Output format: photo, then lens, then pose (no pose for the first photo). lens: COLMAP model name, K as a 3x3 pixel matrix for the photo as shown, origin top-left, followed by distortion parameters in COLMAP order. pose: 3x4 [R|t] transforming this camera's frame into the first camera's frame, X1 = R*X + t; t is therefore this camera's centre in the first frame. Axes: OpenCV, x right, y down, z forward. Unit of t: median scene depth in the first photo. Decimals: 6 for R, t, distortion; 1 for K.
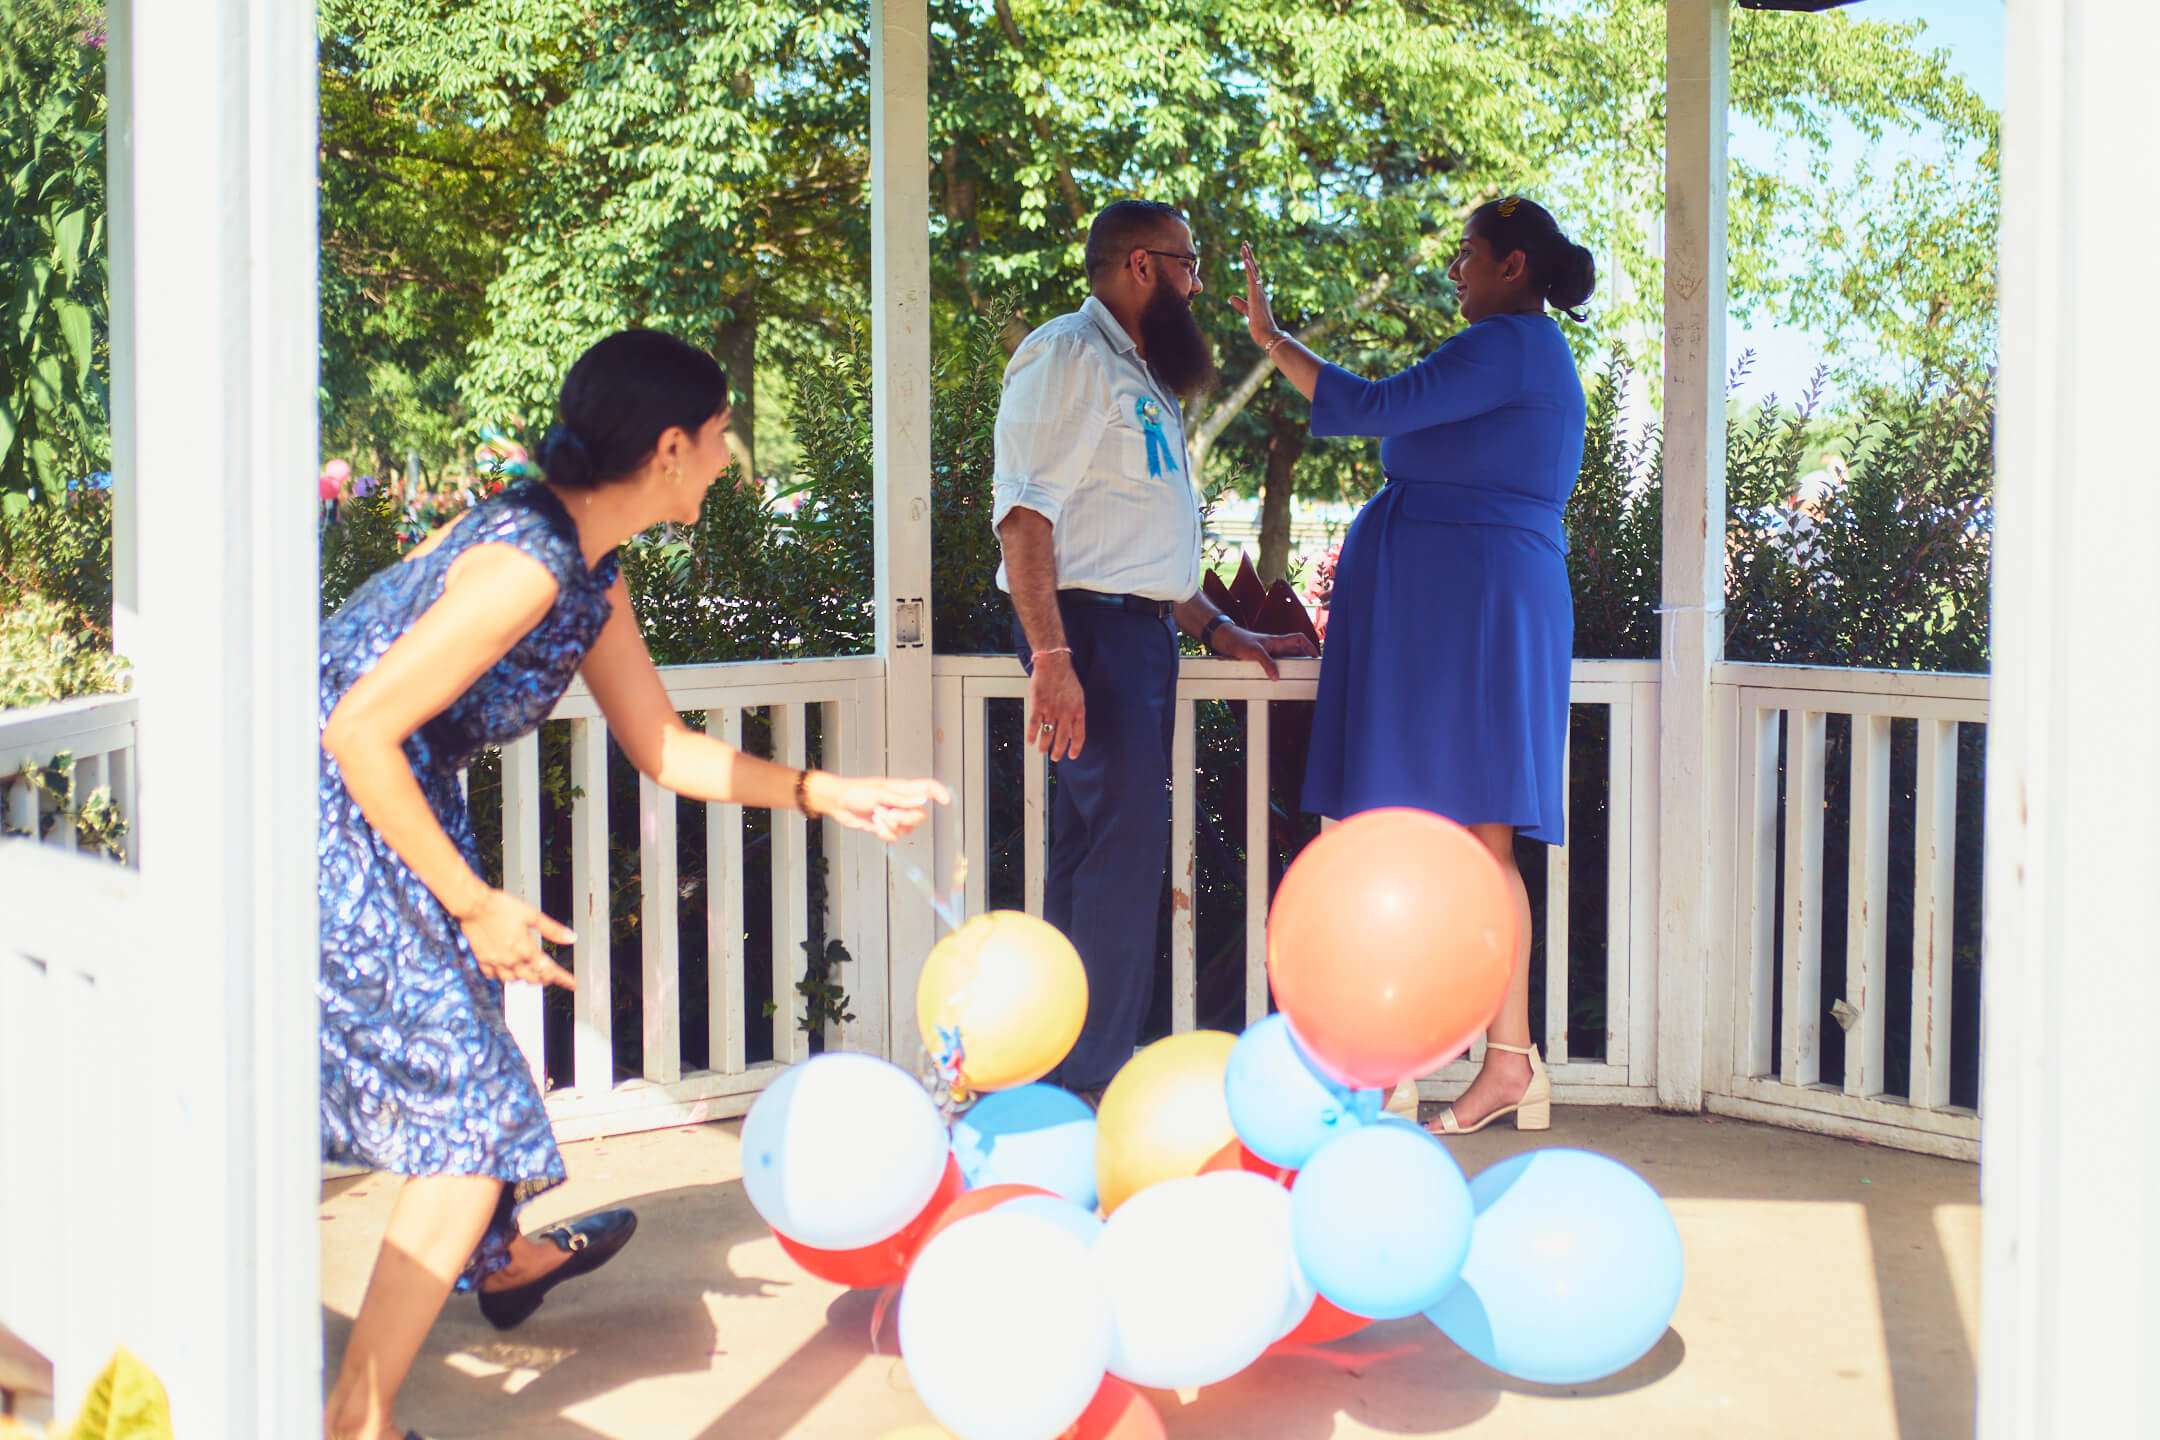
lens RADIAL K [[3228.4, 0, 1080.0], [0, 3228.4, 720.0], [0, 0, 1]] dist [0.004948, -0.116496]
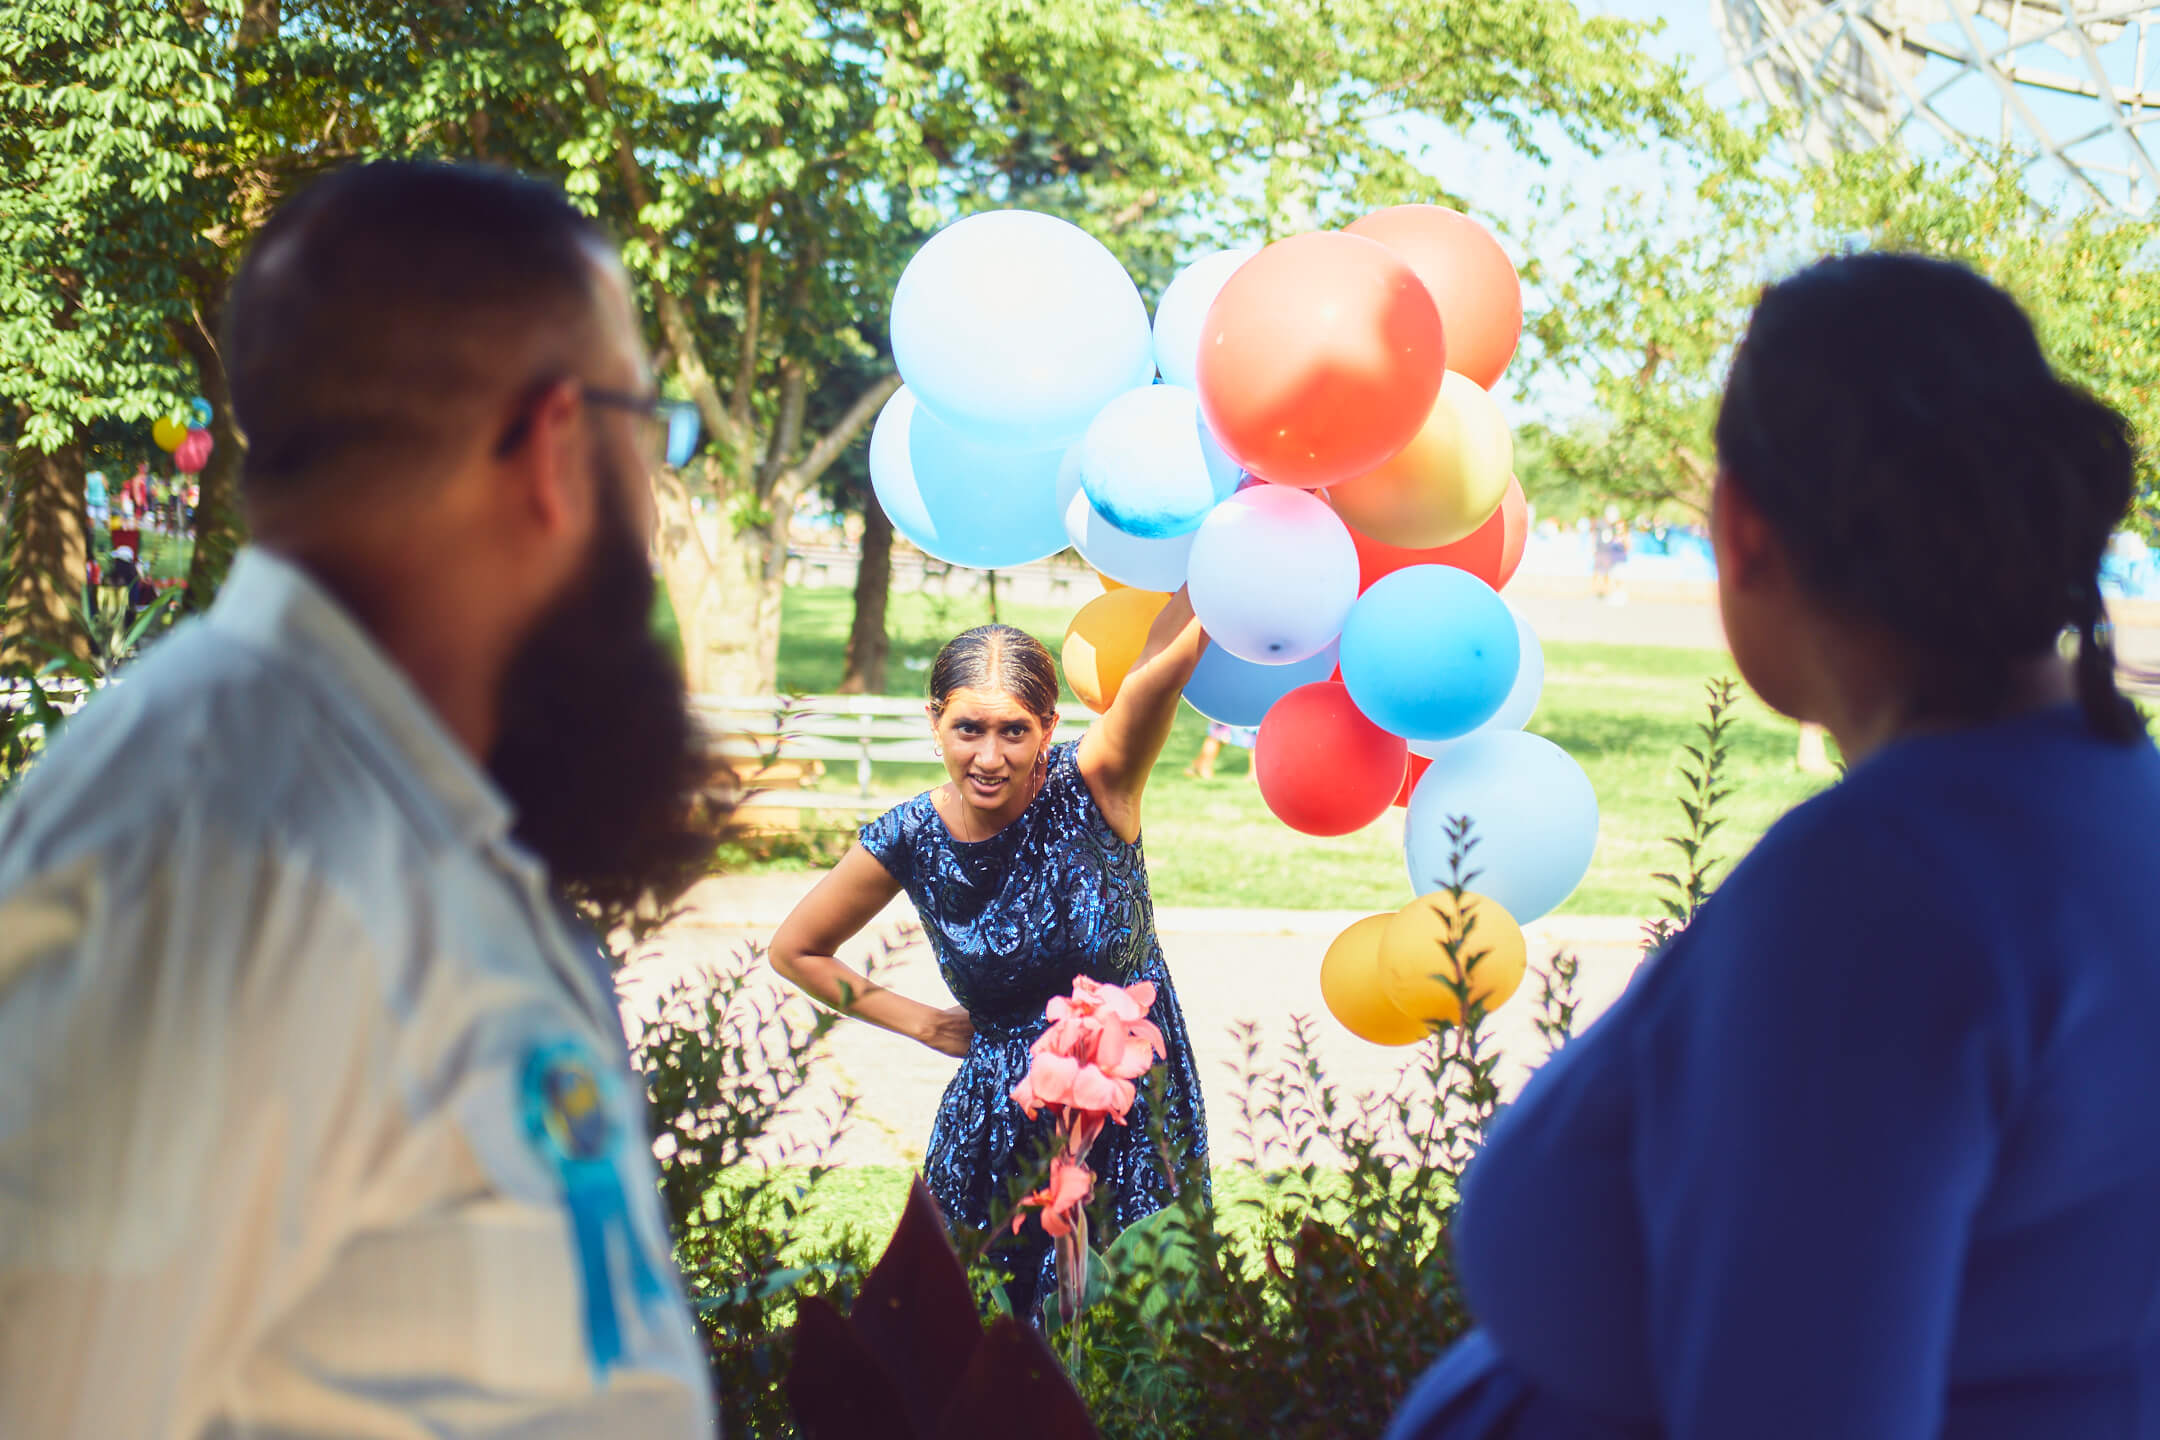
lens RADIAL K [[3232.0, 0, 1124.2], [0, 3232.0, 663.8], [0, 0, 1]] dist [0.030363, -0.073018]
pose [[0.989387, 0.026587, 0.142851, 0.006523], [-0.024186, 0.999536, -0.018523, -0.032869], [-0.143277, 0.014871, 0.989571, 0.205094]]
